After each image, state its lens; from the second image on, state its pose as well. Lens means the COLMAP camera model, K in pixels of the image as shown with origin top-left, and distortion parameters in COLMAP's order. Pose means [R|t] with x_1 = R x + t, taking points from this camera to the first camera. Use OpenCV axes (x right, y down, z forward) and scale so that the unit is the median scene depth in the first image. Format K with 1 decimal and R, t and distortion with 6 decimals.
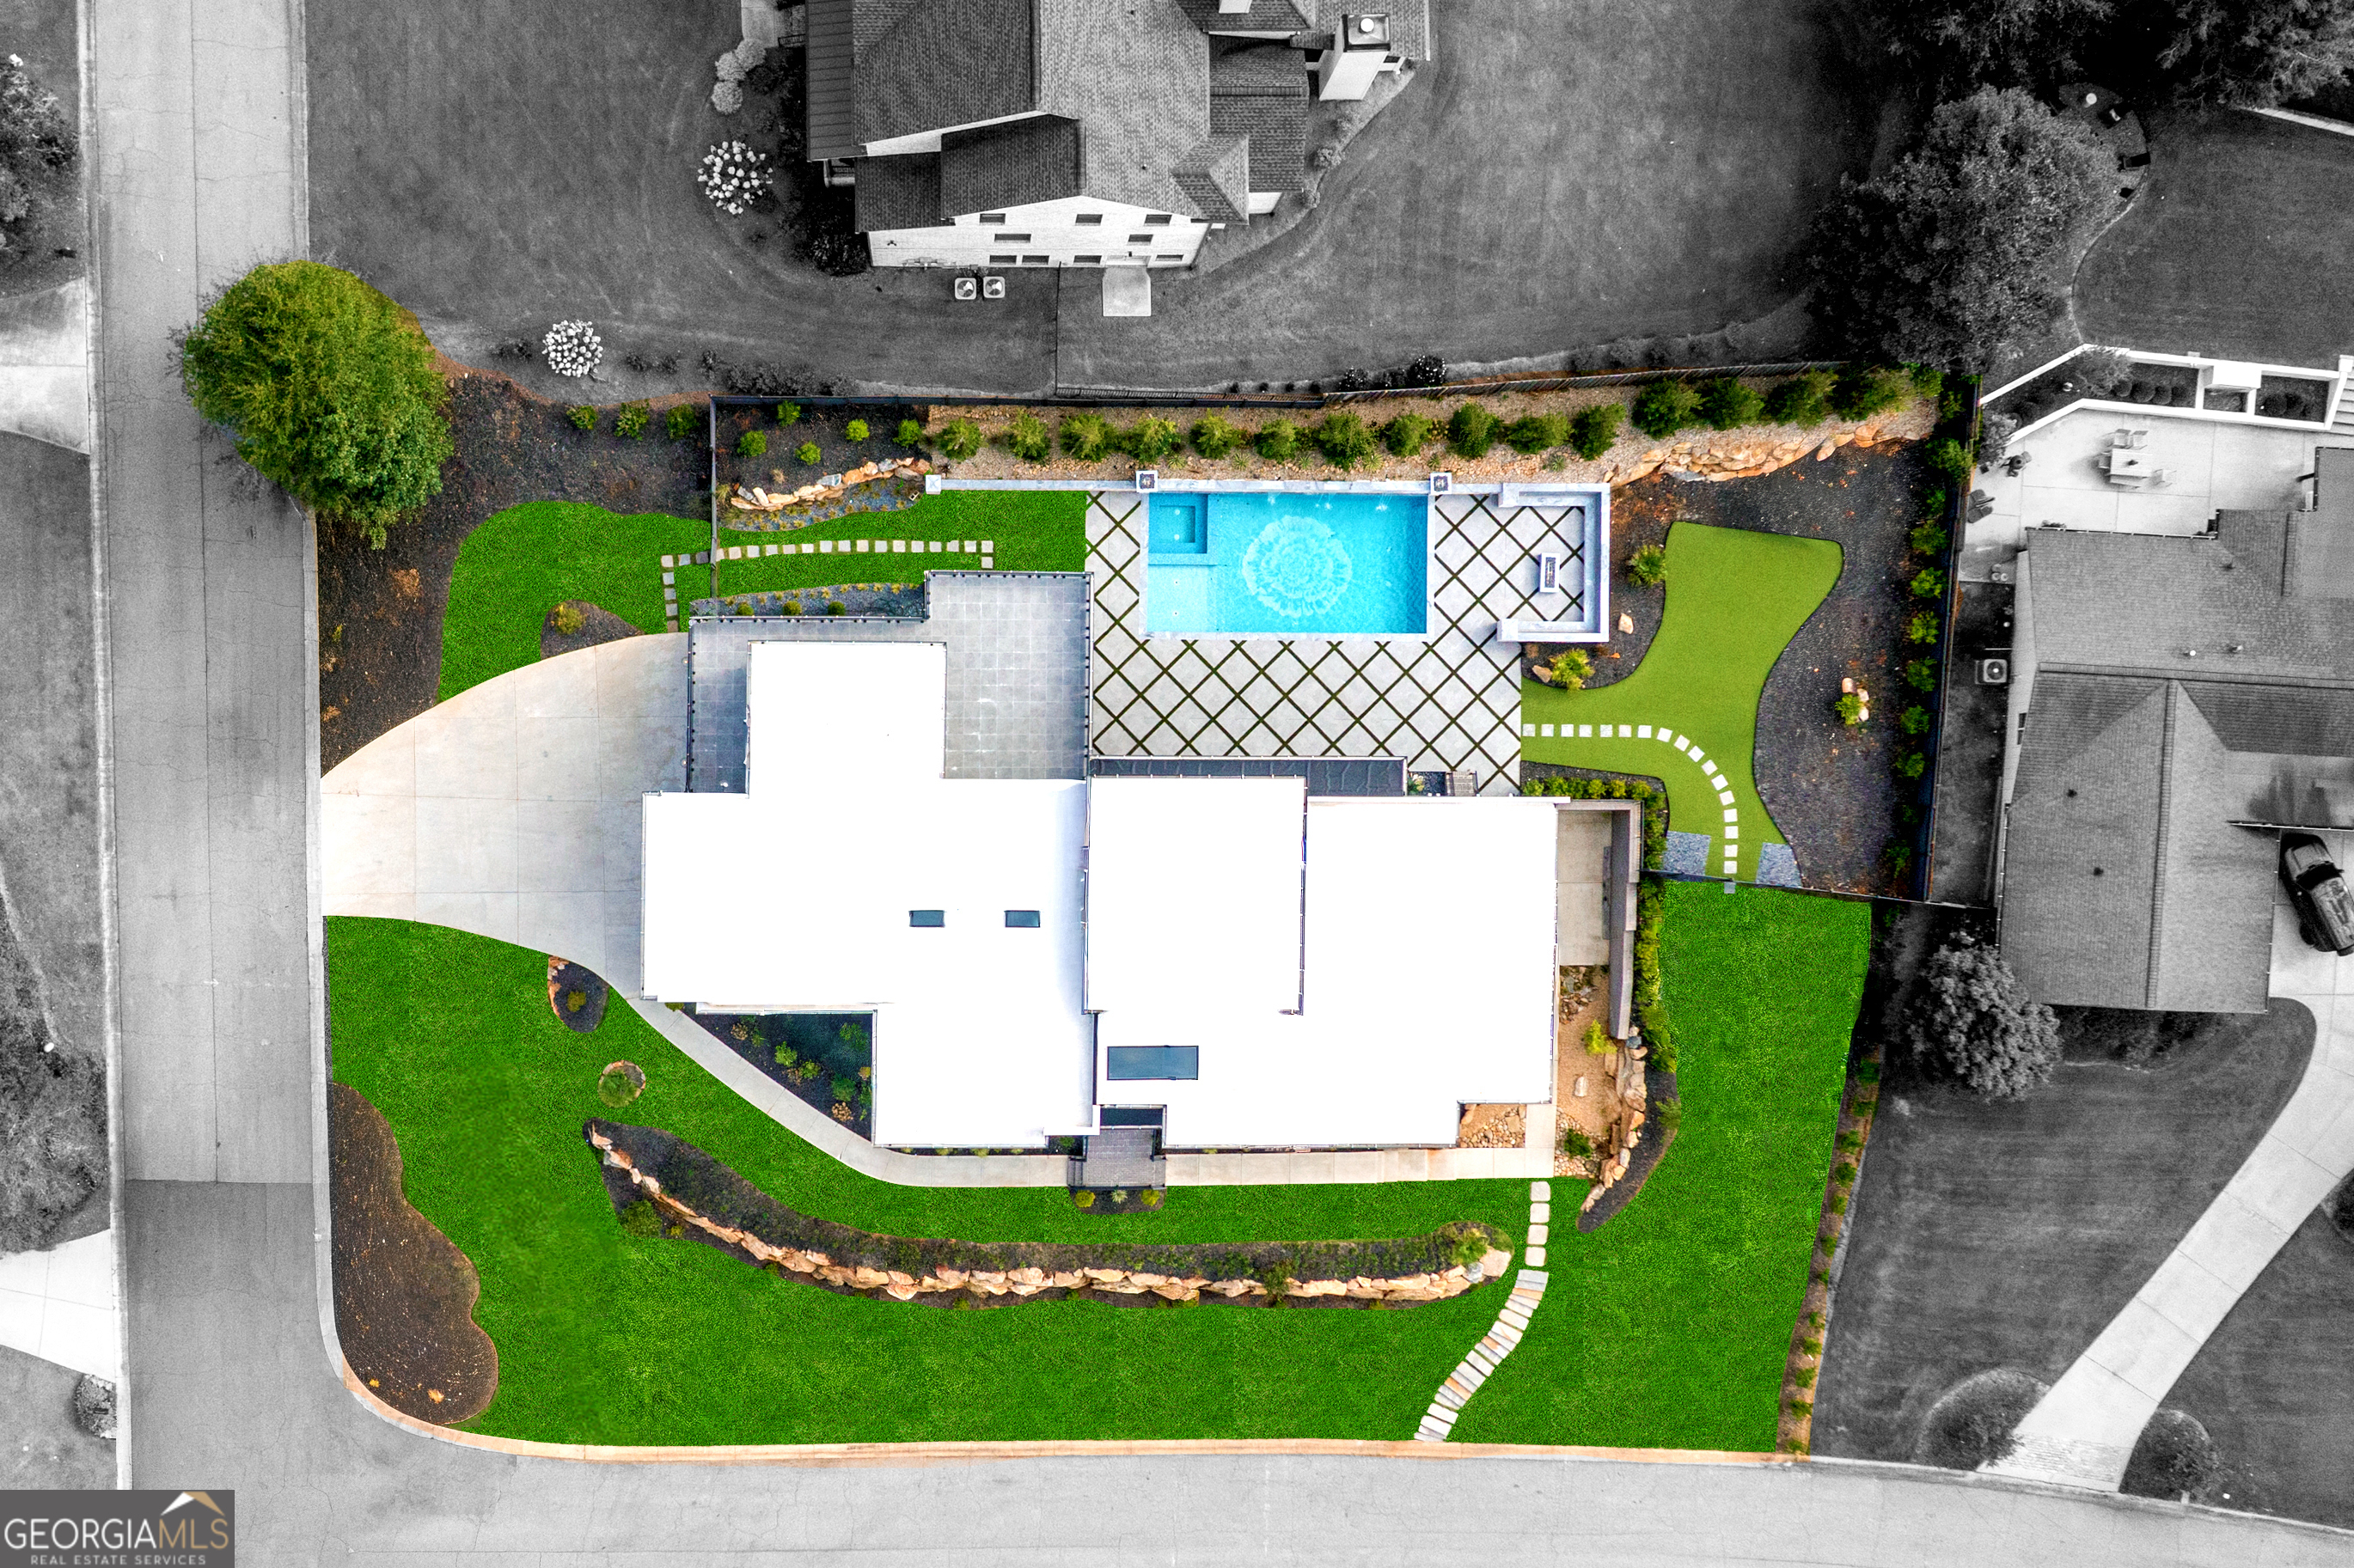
lens RADIAL K [[1892.3, 0, 1162.9], [0, 1892.3, 804.1], [0, 0, 1]] dist [-0.002981, -0.006186]
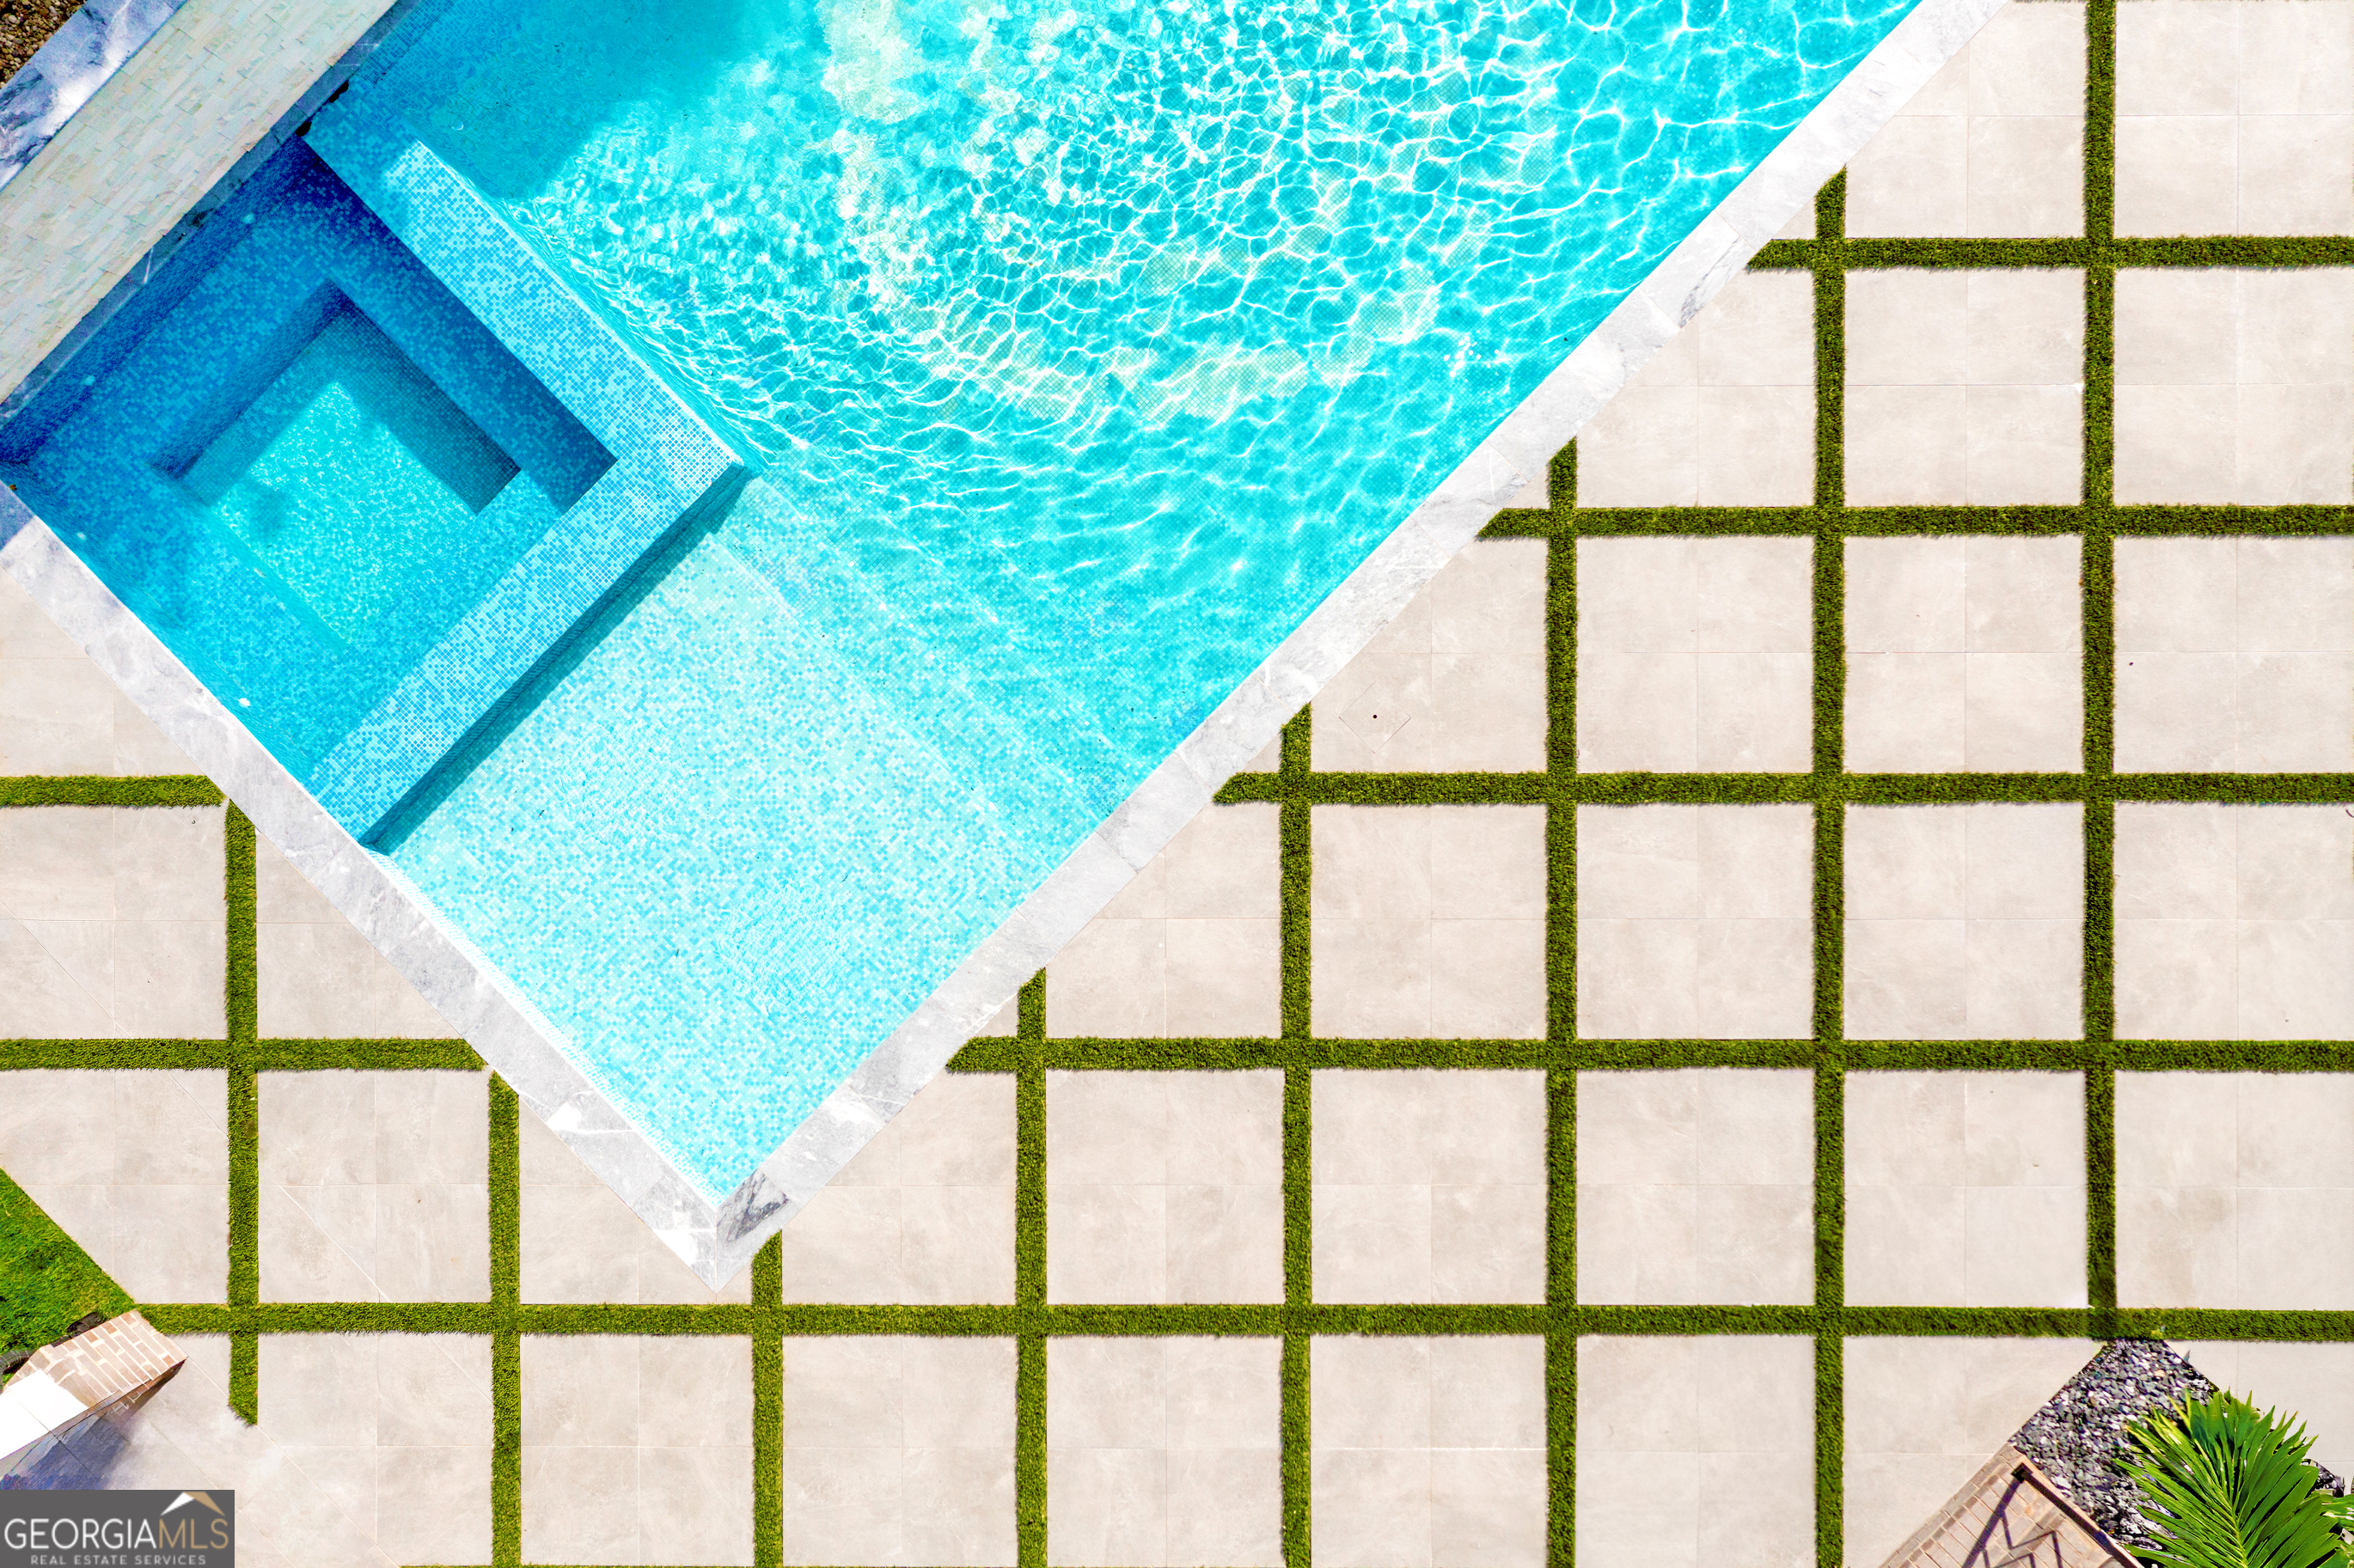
lens RADIAL K [[1892.3, 0, 1178.4], [0, 1892.3, 772.4], [0, 0, 1]] dist [-0.002981, -0.006186]
pose [[0.699780, -0.711712, -0.061431, 0.042909], [0.709789, 0.702439, -0.052717, -0.082695], [0.080671, -0.006713, 0.996718, 0.869567]]
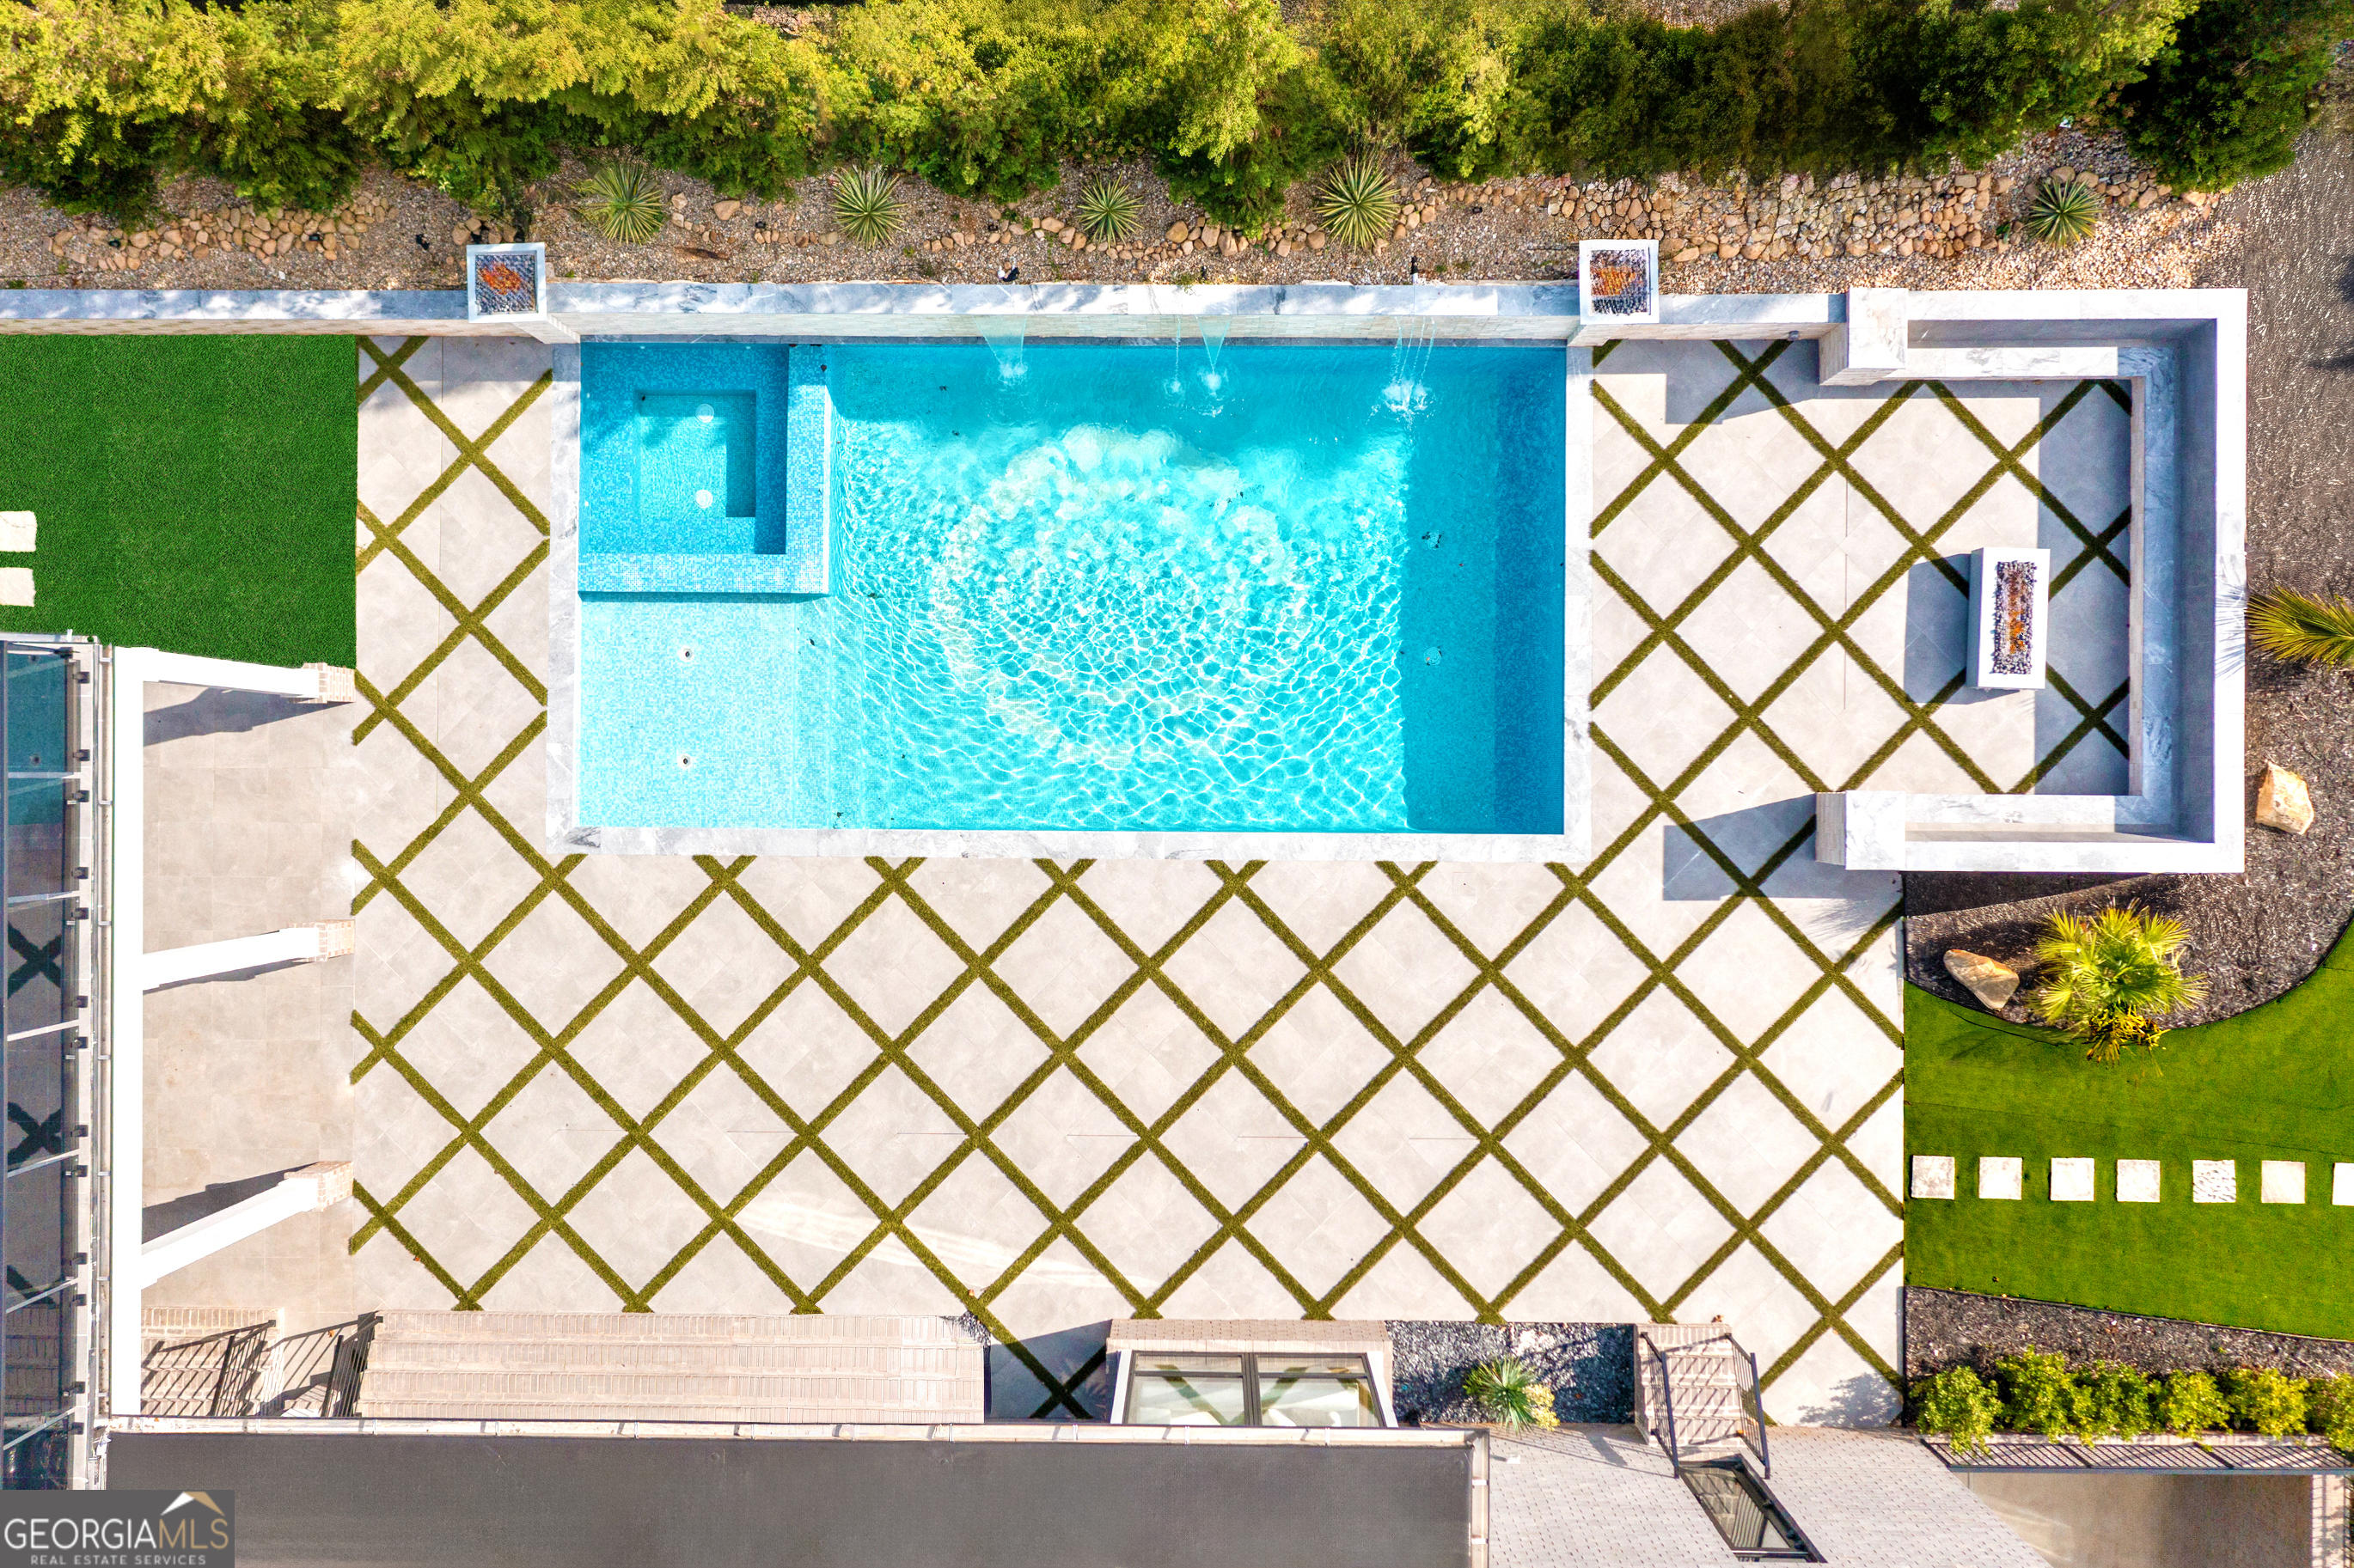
lens RADIAL K [[1892.3, 0, 1173.6], [0, 1892.3, 771.4], [0, 0, 1]] dist [-0.002981, -0.006186]
pose [[0.998434, 0.001522, -0.055926, 0.097379], [-0.003747, 0.999204, -0.039706, -0.088312], [0.055821, 0.039853, 0.997645, 0.717216]]
